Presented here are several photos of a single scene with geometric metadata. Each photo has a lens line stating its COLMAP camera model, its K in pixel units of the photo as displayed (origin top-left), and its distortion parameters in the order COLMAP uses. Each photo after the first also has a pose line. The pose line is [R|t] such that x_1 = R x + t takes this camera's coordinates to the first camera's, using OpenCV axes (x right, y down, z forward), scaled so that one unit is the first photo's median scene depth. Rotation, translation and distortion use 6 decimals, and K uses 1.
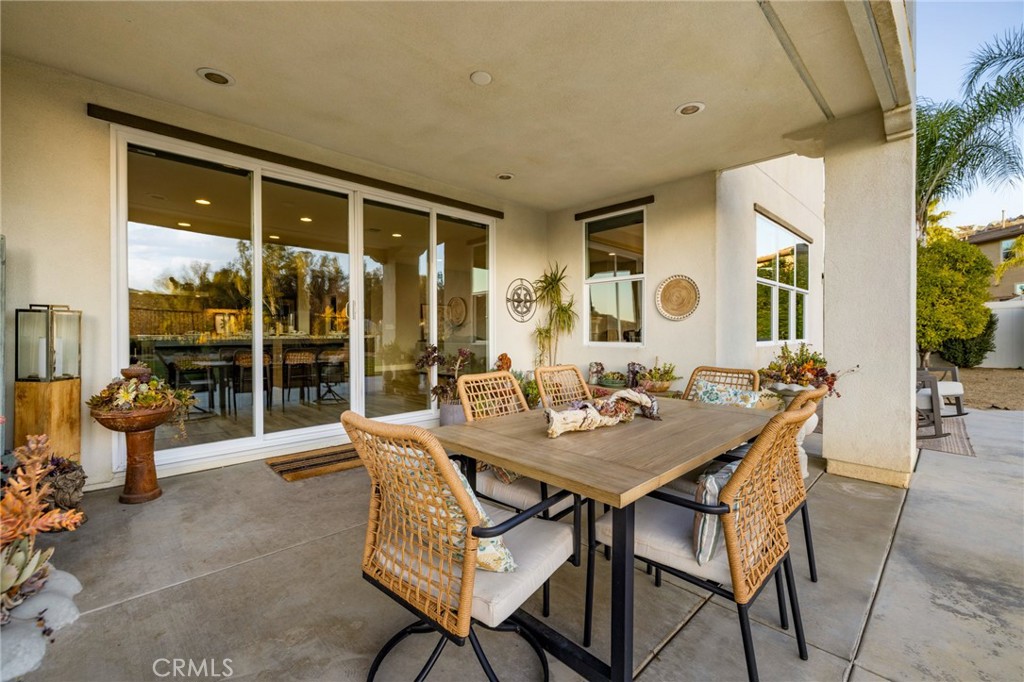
lens RADIAL K [[426.9, 0, 510.5], [0, 426.9, 340.2], [0, 0, 1]] dist [-0.001147, -0.000158]
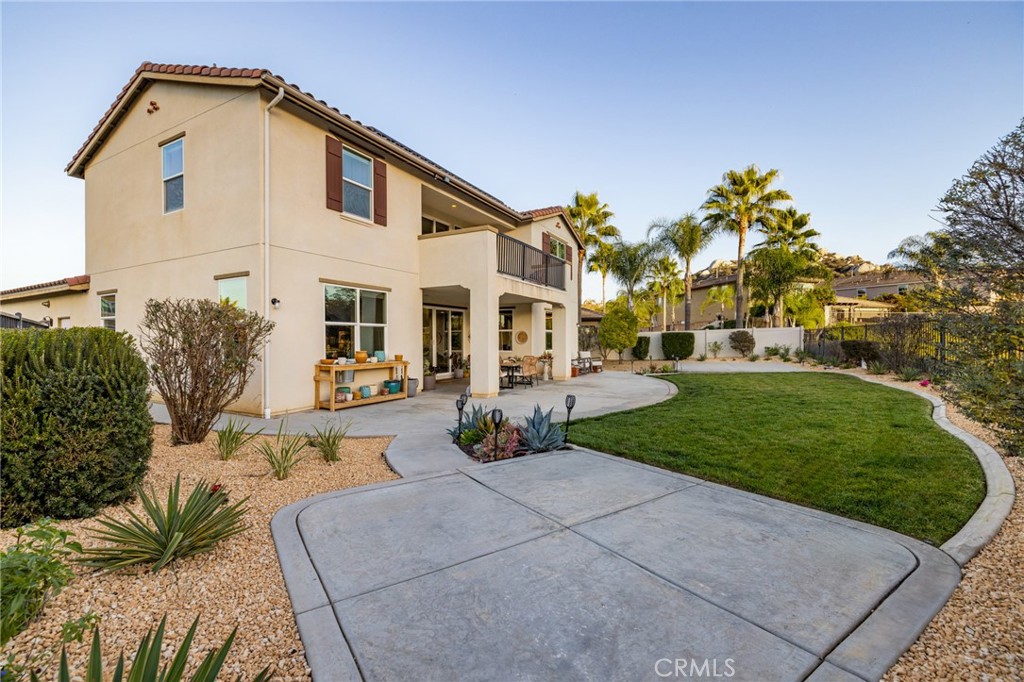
lens RADIAL K [[426.9, 0, 510.5], [0, 426.9, 340.2], [0, 0, 1]] dist [-0.001147, -0.000158]
pose [[0.952126, -0.005399, 0.305658, -0.726511], [0.011590, 0.999763, -0.018446, -0.016968], [-0.305486, 0.021105, 0.951963, -2.178645]]
